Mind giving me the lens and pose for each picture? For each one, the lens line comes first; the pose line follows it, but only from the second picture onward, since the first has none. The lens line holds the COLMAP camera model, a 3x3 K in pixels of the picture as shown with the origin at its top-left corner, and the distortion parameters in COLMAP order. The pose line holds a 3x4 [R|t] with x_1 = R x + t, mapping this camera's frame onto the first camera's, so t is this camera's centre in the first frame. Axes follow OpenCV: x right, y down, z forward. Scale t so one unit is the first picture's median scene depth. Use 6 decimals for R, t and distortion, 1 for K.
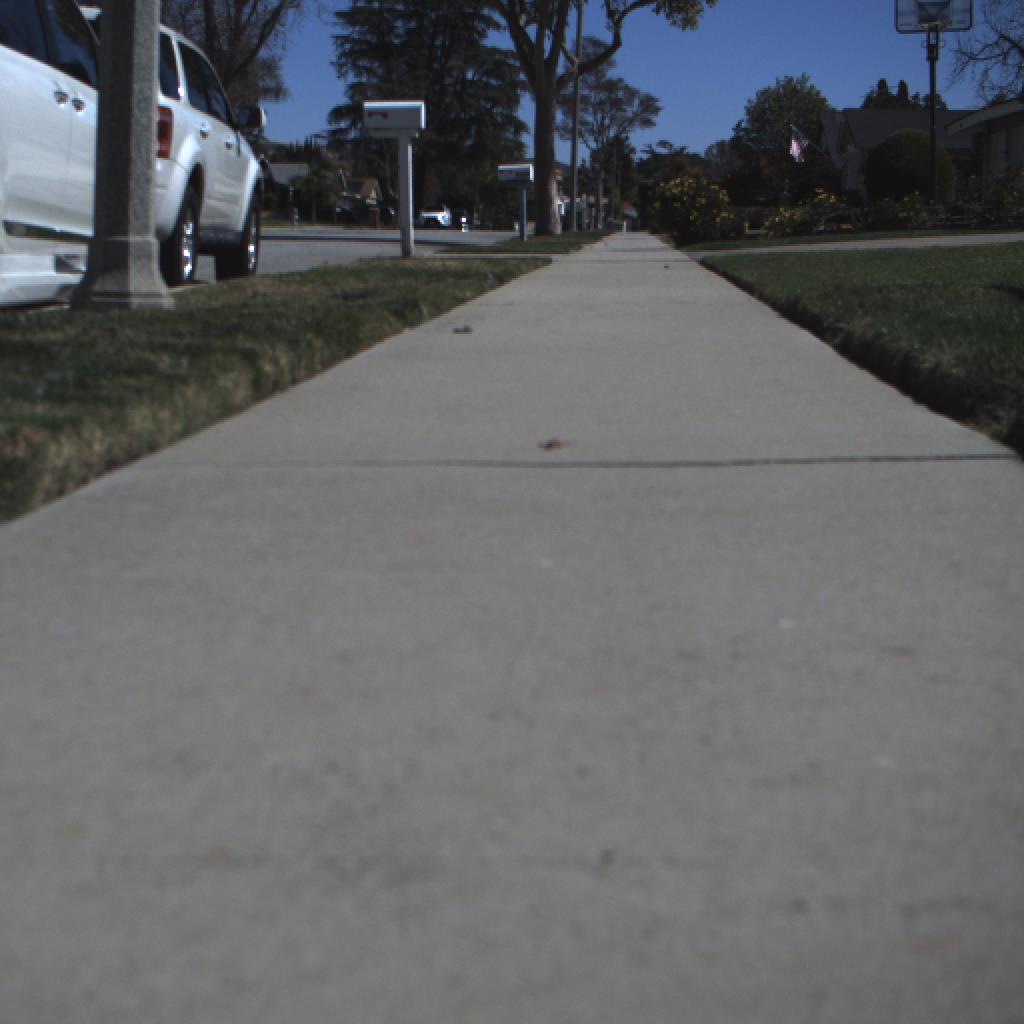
lens RADIAL K [[2361.4, 0, 388.5], [0, 2361.4, 509.8], [0, 0, 1]] dist [-0.150280, 0.835050]
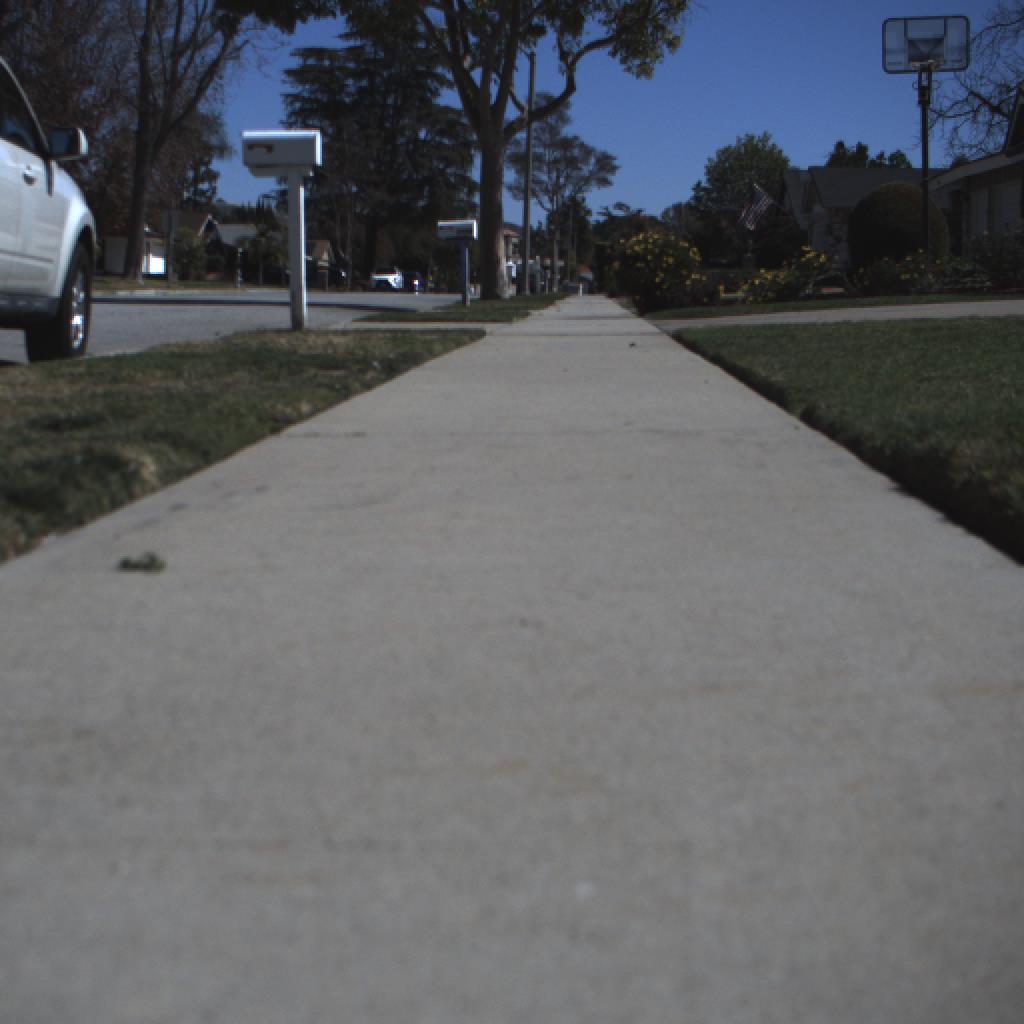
lens RADIAL K [[2361.4, 0, 388.5], [0, 2361.4, 509.8], [0, 0, 1]] dist [-0.150280, 0.835050]
pose [[0.999836, 0.000168, 0.018091, 0.004316], [0.000307, 0.999656, -0.026238, -0.004950], [-0.018089, 0.026239, 0.999492, 0.040351]]
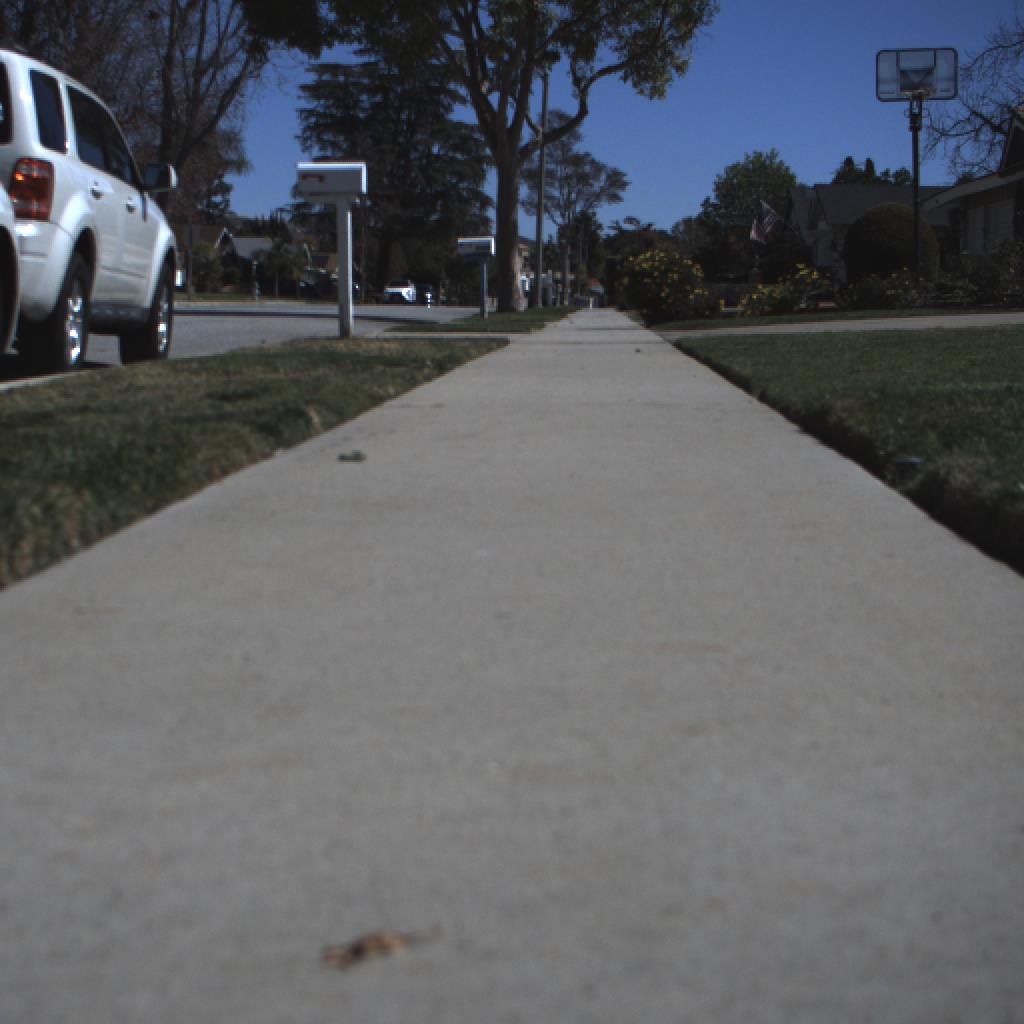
lens RADIAL K [[2361.4, 0, 388.5], [0, 2361.4, 509.8], [0, 0, 1]] dist [-0.150280, 0.835050]
pose [[0.999891, 0.004310, 0.014119, 0.002152], [-0.003862, 0.999494, -0.031576, -0.002586], [-0.014248, 0.031518, 0.999402, 0.020600]]
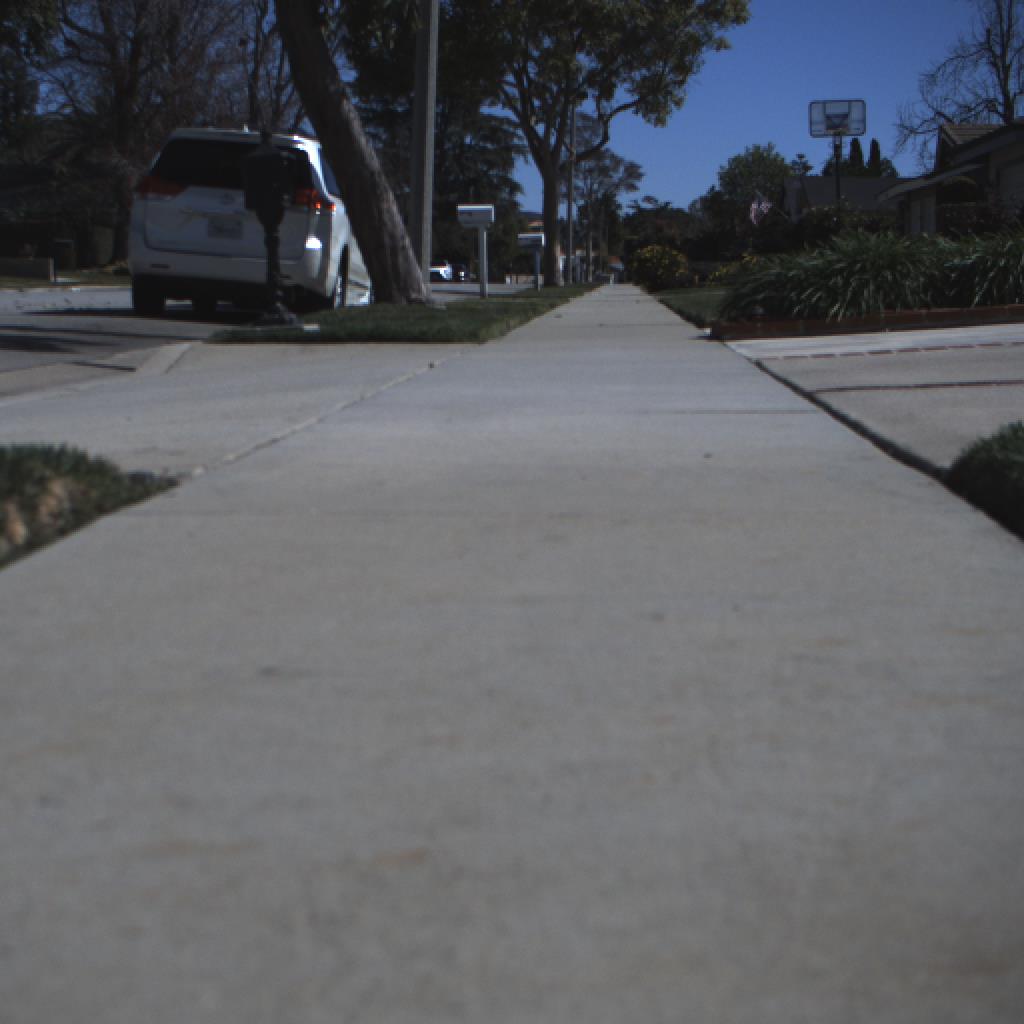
lens RADIAL K [[3523.8, 0, 512.0], [0, 3523.8, 512.0], [0, 0, 1]] dist [-0.194722, 2.467485]
pose [[0.997360, -0.009380, 0.072004, -0.059739], [0.013334, 0.998417, -0.054637, 0.069977], [-0.071378, 0.055453, 0.995907, -0.569763]]
